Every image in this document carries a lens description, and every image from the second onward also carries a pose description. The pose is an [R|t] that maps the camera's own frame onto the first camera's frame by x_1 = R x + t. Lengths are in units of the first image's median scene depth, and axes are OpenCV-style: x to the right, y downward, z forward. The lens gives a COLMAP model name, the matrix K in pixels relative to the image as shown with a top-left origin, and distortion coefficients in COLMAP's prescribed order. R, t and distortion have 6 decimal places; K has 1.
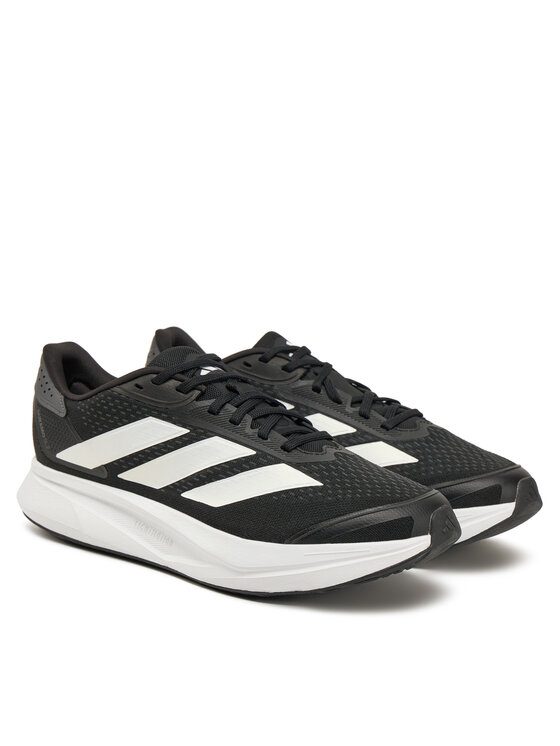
lens RADIAL K [[2026.7, 0, 280.1], [0, 2026.7, 373.0], [0, 0, 1]] dist [0.021810, 0.000000]
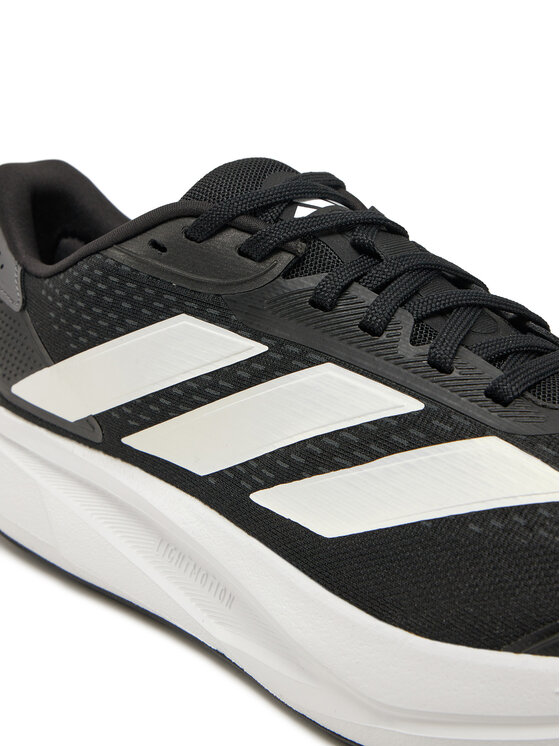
lens RADIAL K [[1214.4, 0, 280.7], [0, 1214.4, 373.1], [0, 0, 1]] dist [-0.088451, 0.000000]
pose [[0.994114, -0.003270, -0.108290, -0.013863], [0.016247, 0.992741, 0.119172, 0.003035], [0.107114, -0.120230, 0.986951, 0.740365]]
